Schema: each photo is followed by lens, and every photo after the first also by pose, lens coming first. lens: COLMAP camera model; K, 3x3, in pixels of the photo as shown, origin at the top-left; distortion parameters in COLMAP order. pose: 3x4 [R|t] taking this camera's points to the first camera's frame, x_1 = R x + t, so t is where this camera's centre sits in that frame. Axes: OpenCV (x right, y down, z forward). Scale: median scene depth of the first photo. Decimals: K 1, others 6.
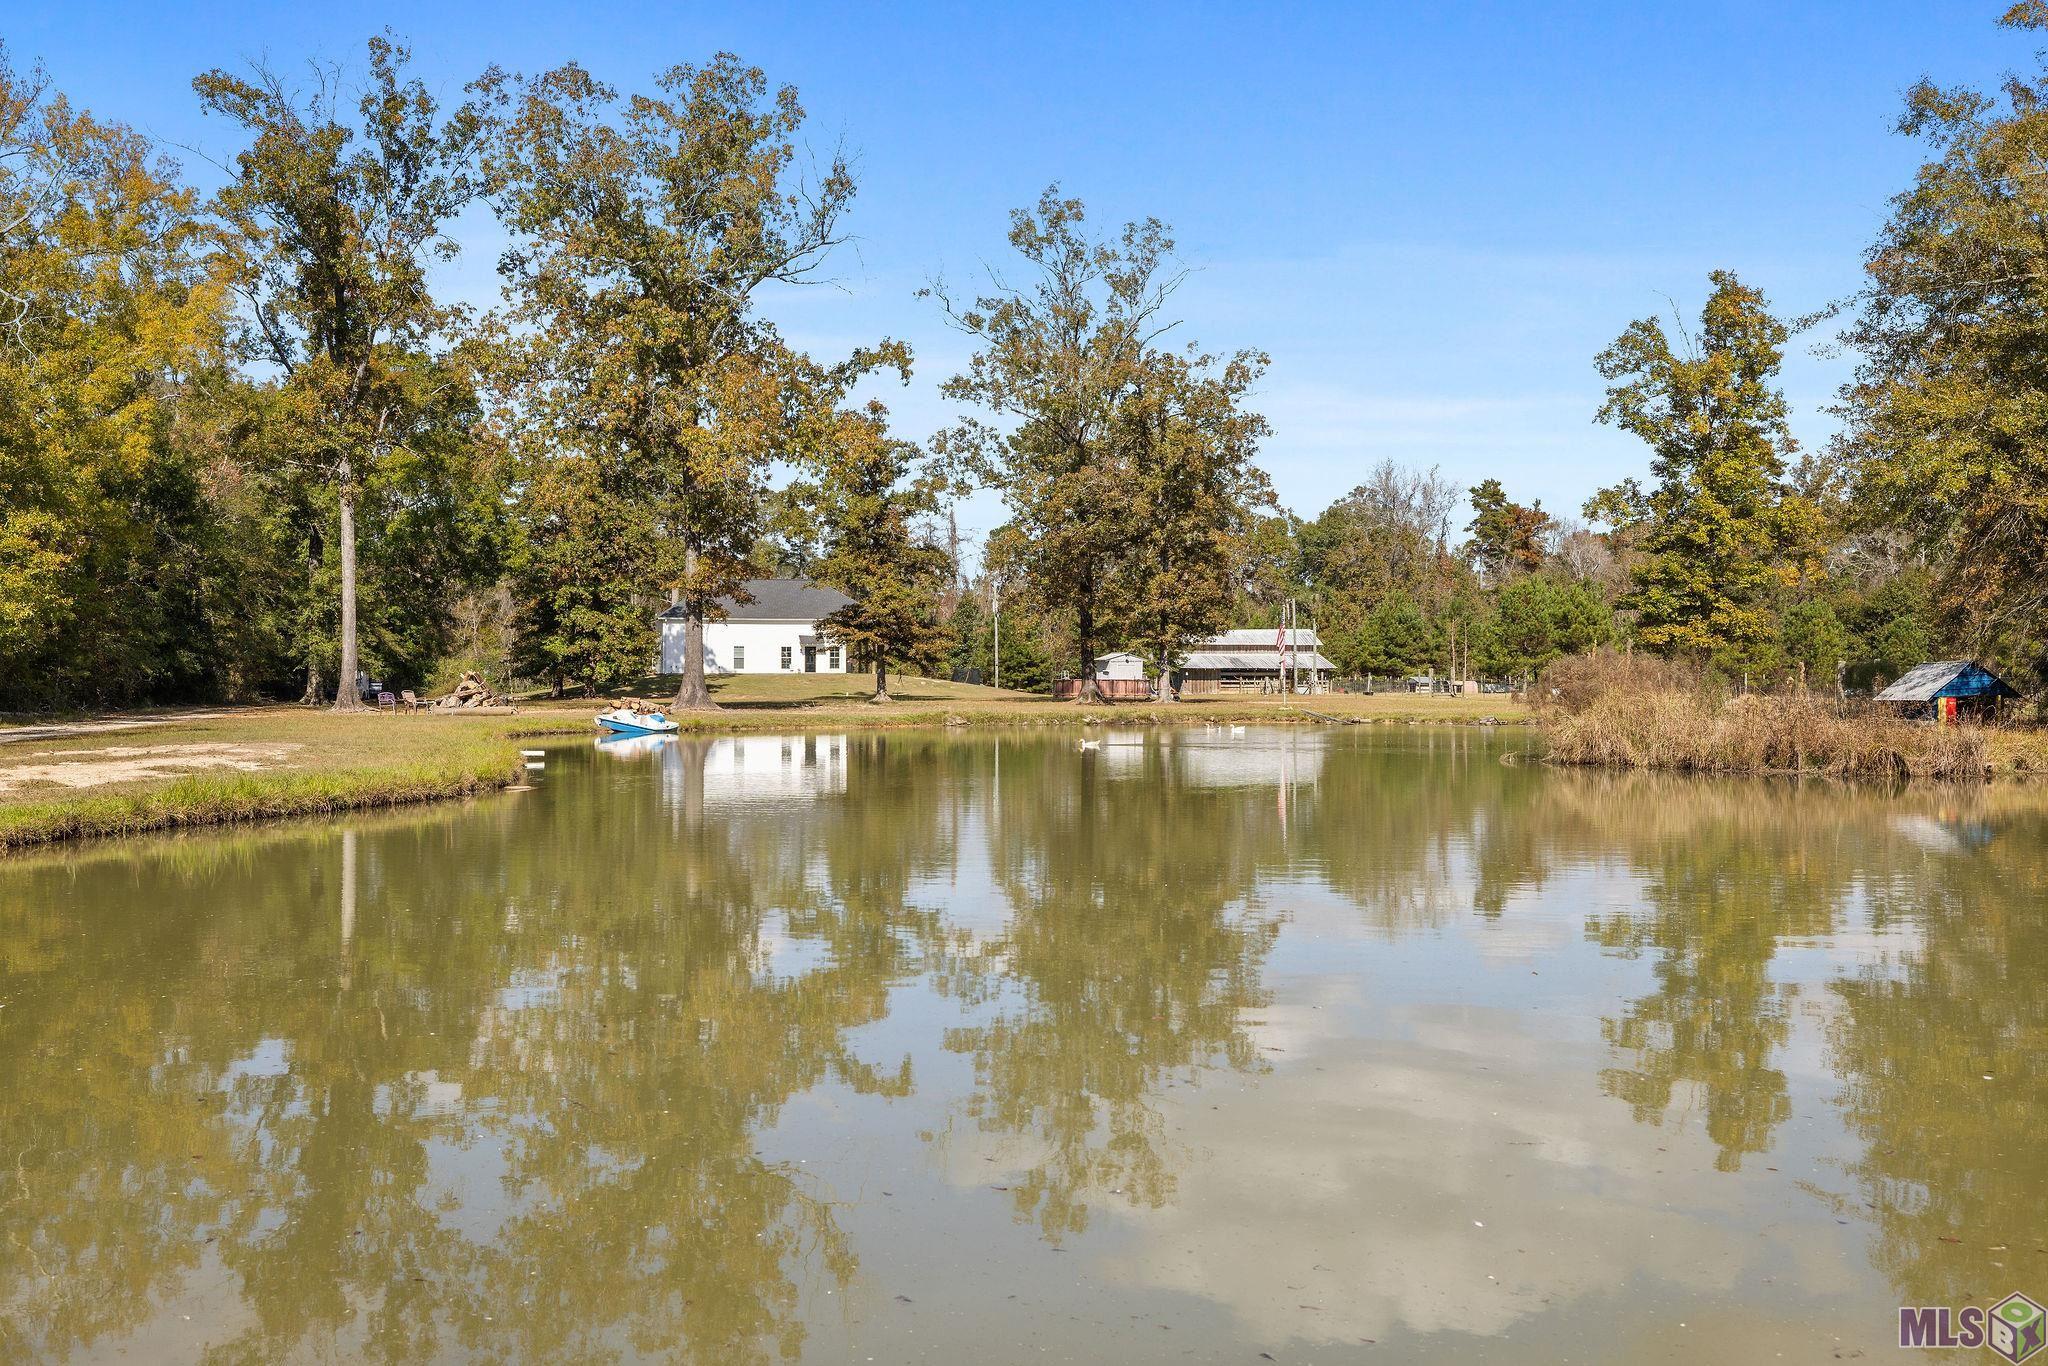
lens RADIAL K [[1993.0, 0, 1014.4], [0, 1993.0, 679.6], [0, 0, 1]] dist [0.014326, 0.000000]
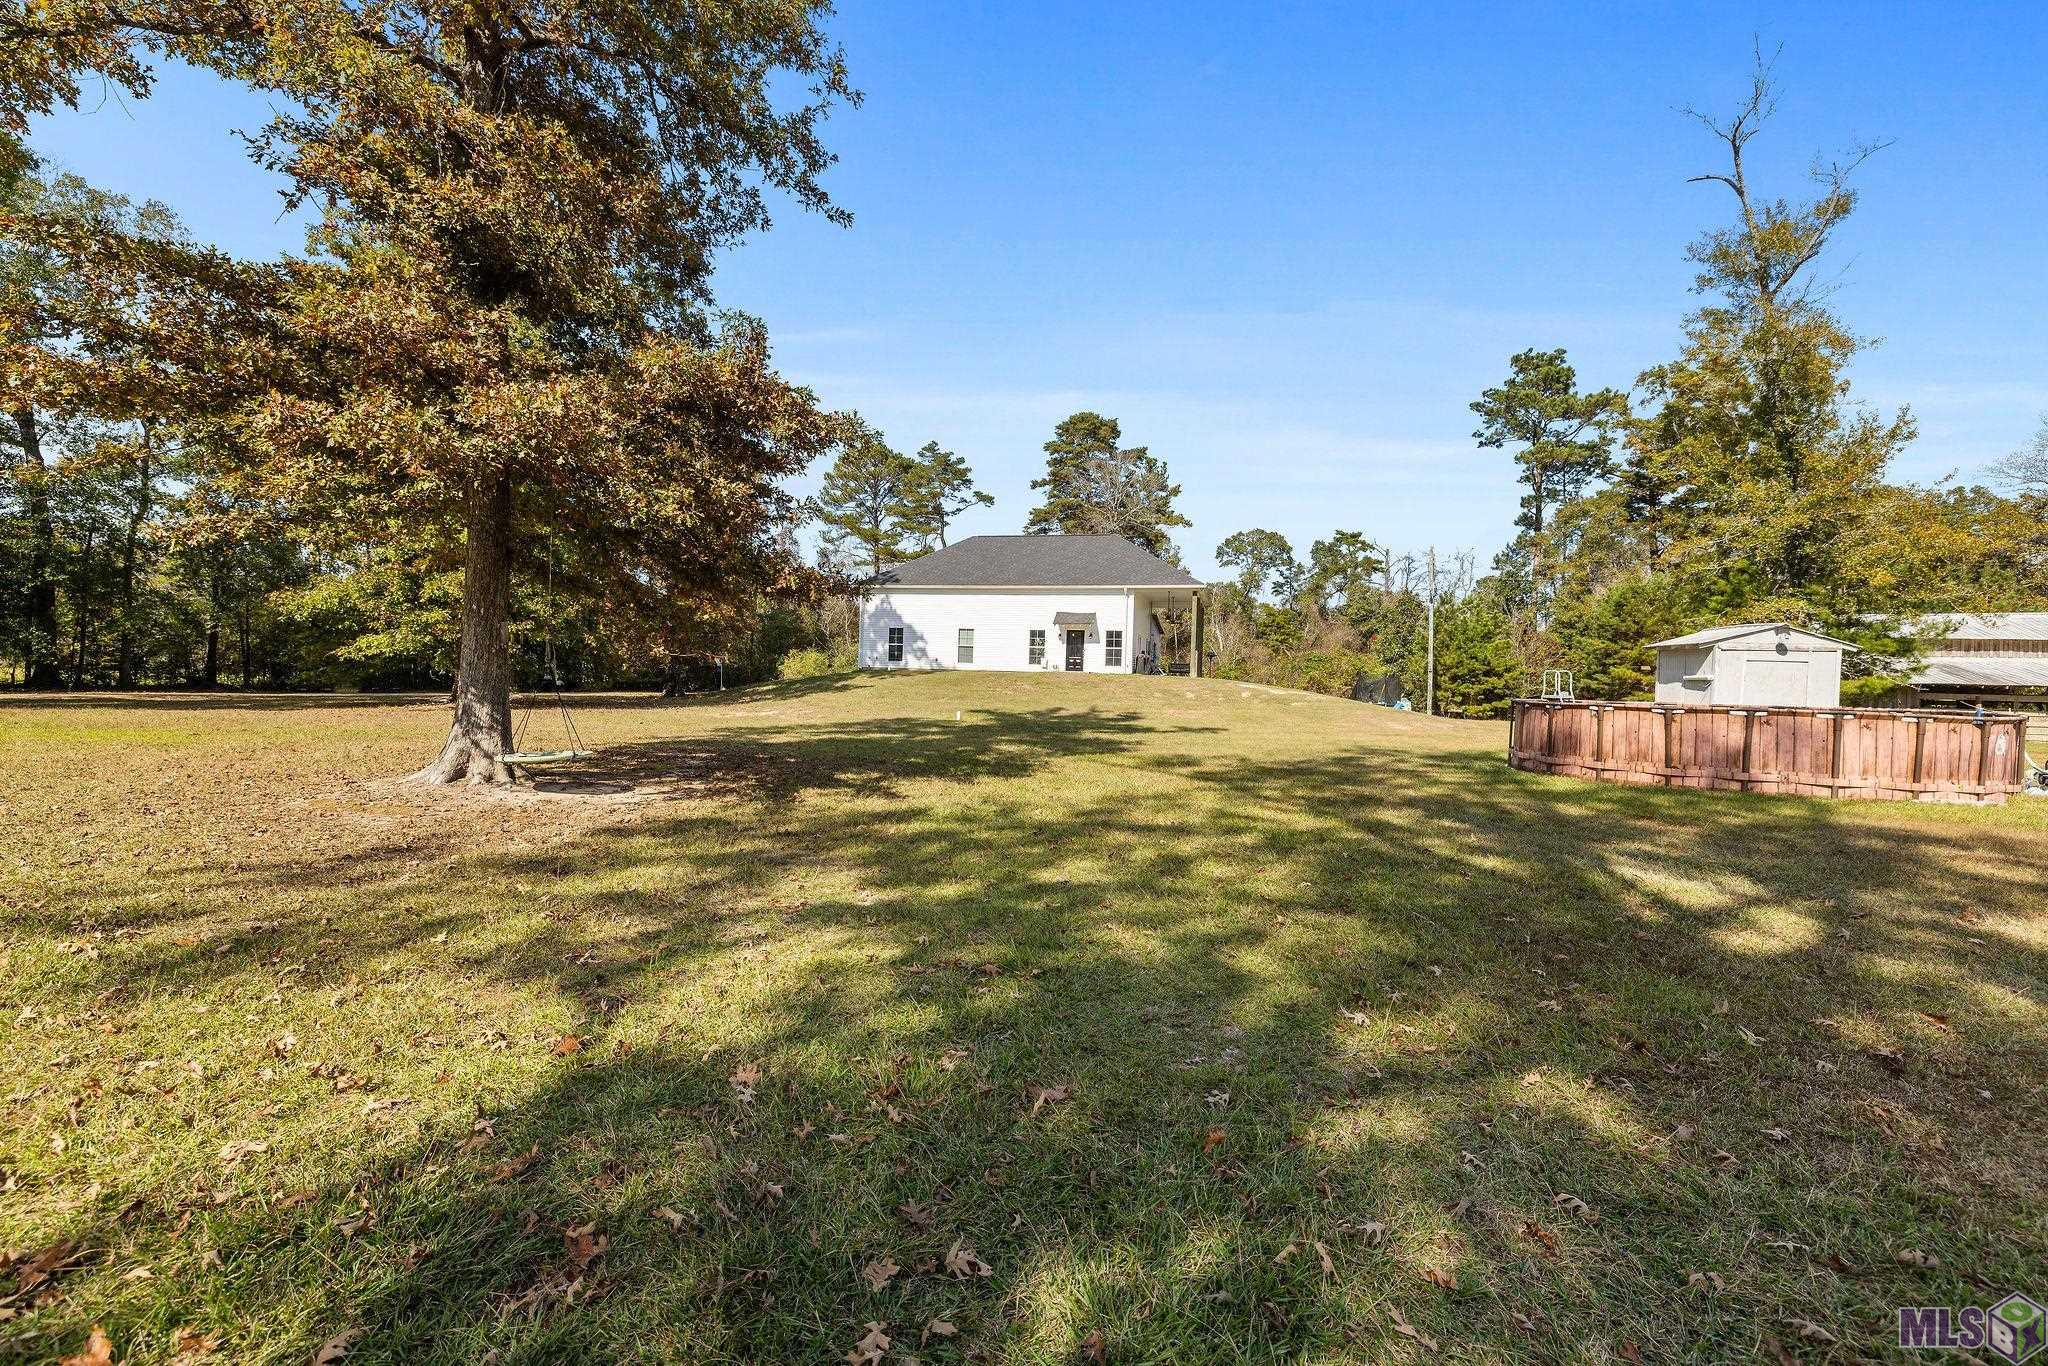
lens RADIAL K [[872.1, 0, 1021.4], [0, 872.1, 681.3], [0, 0, 1]] dist [0.003405, -0.001151]
pose [[0.874486, 0.026275, -0.484338, 0.023844], [-0.028199, 0.999597, 0.003313, -0.001384], [0.484230, 0.010760, 0.874875, 1.132315]]
